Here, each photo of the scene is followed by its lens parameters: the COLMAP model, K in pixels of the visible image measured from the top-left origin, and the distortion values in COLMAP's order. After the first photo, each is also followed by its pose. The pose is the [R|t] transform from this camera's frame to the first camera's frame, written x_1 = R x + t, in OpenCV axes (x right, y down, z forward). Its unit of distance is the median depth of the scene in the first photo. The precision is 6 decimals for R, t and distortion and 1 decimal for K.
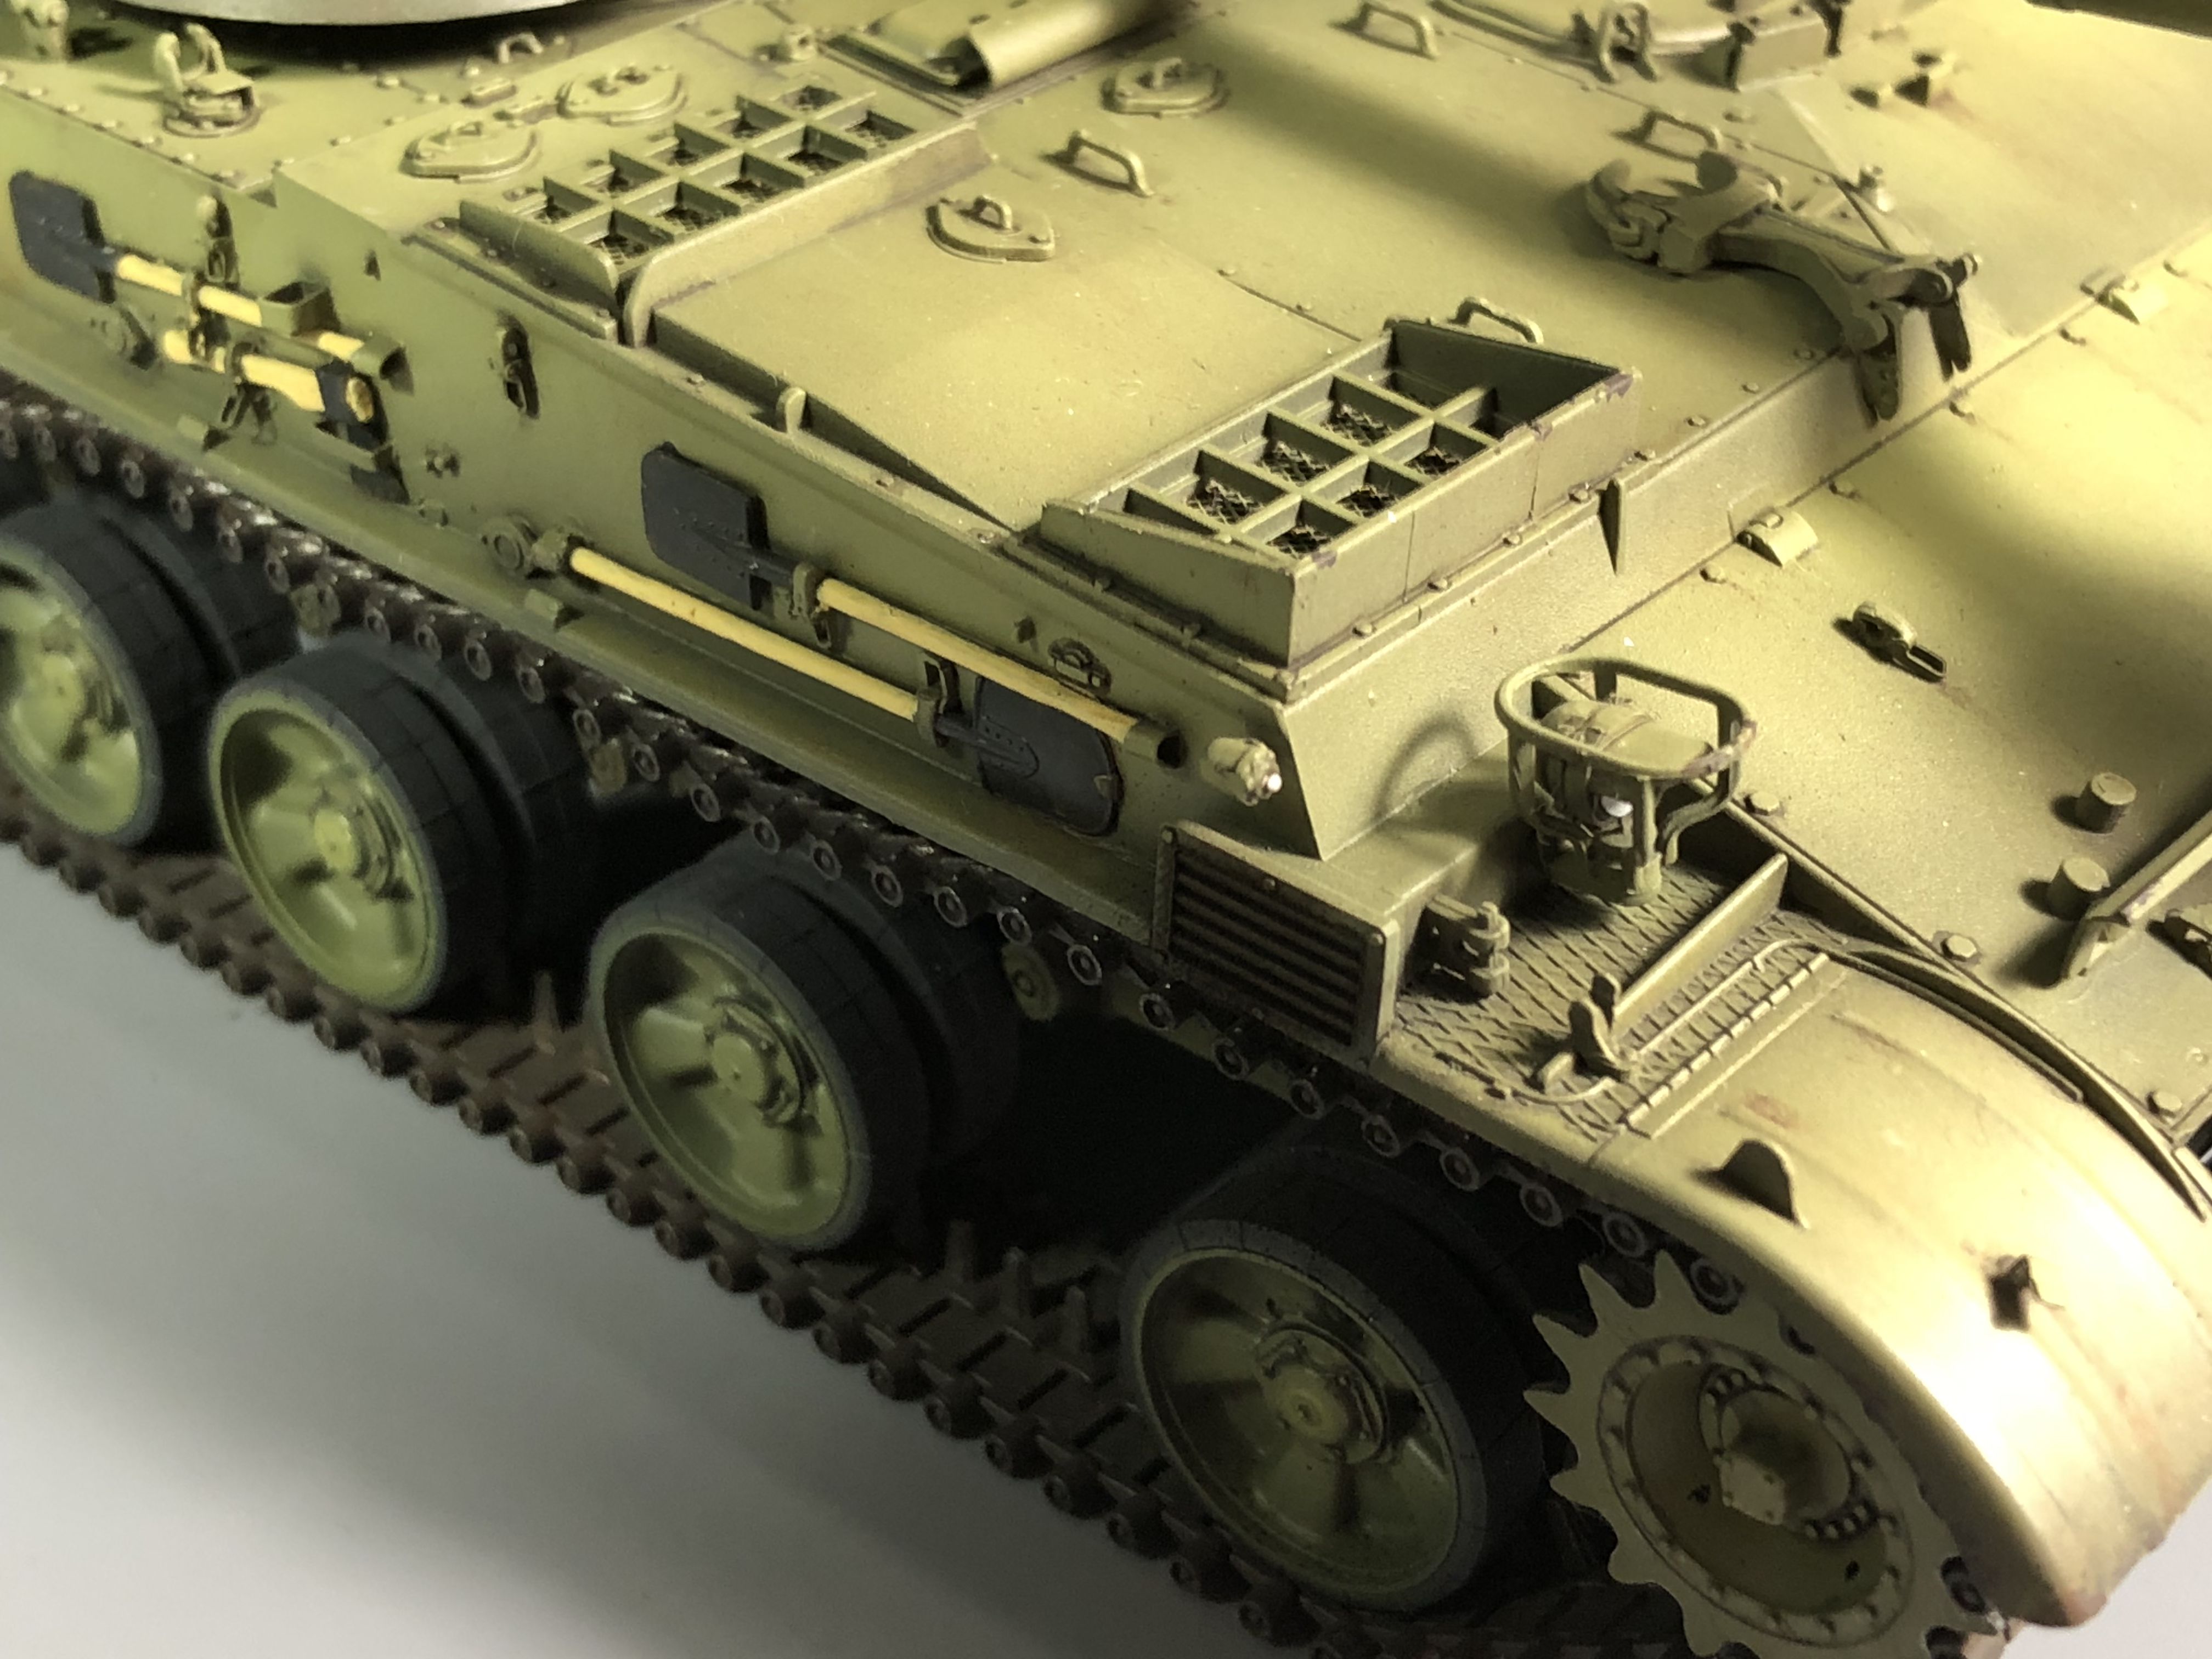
lens RADIAL K [[3697.1, 0, 1106.0], [0, 3697.1, 829.5], [0, 0, 1]] dist [0.187019, -1.117901]
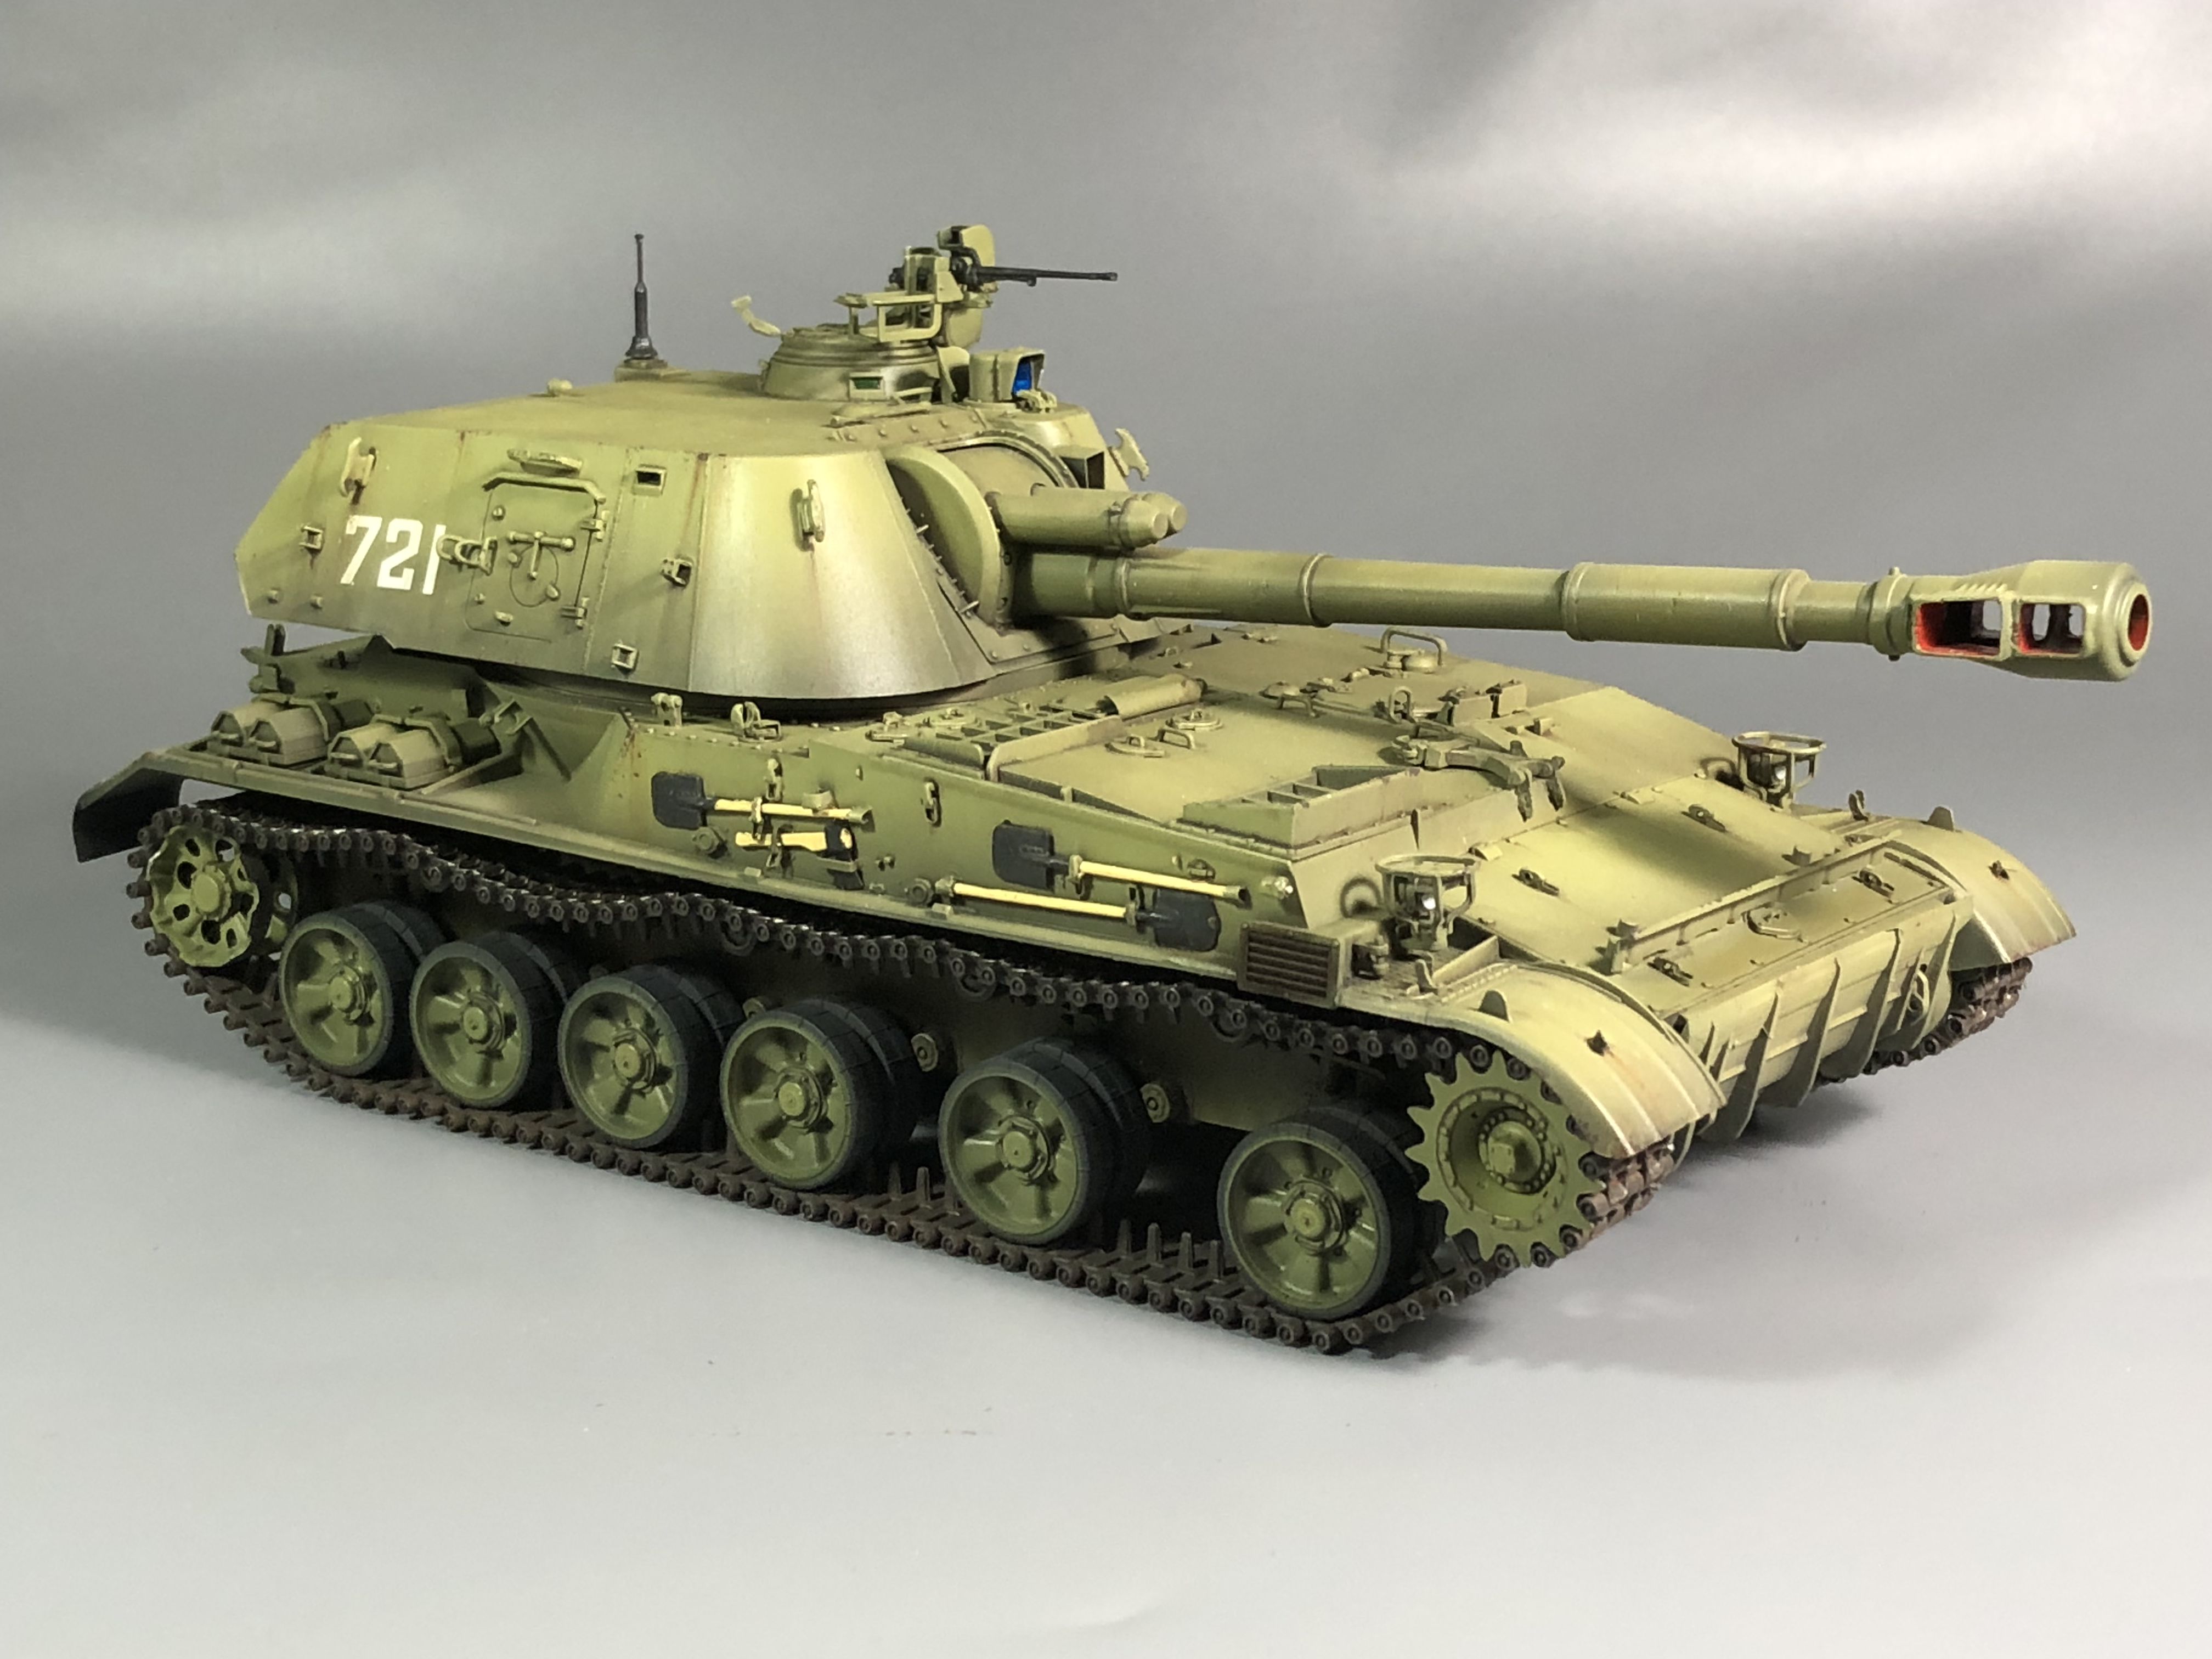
lens RADIAL K [[3697.1, 0, 1106.0], [0, 3697.1, 829.5], [0, 0, 1]] dist [0.187019, -1.117901]
pose [[0.996994, -0.012524, 0.076454, -0.233859], [0.039355, 0.931909, -0.360551, 0.738400], [-0.066733, 0.362476, 0.929601, -1.148643]]
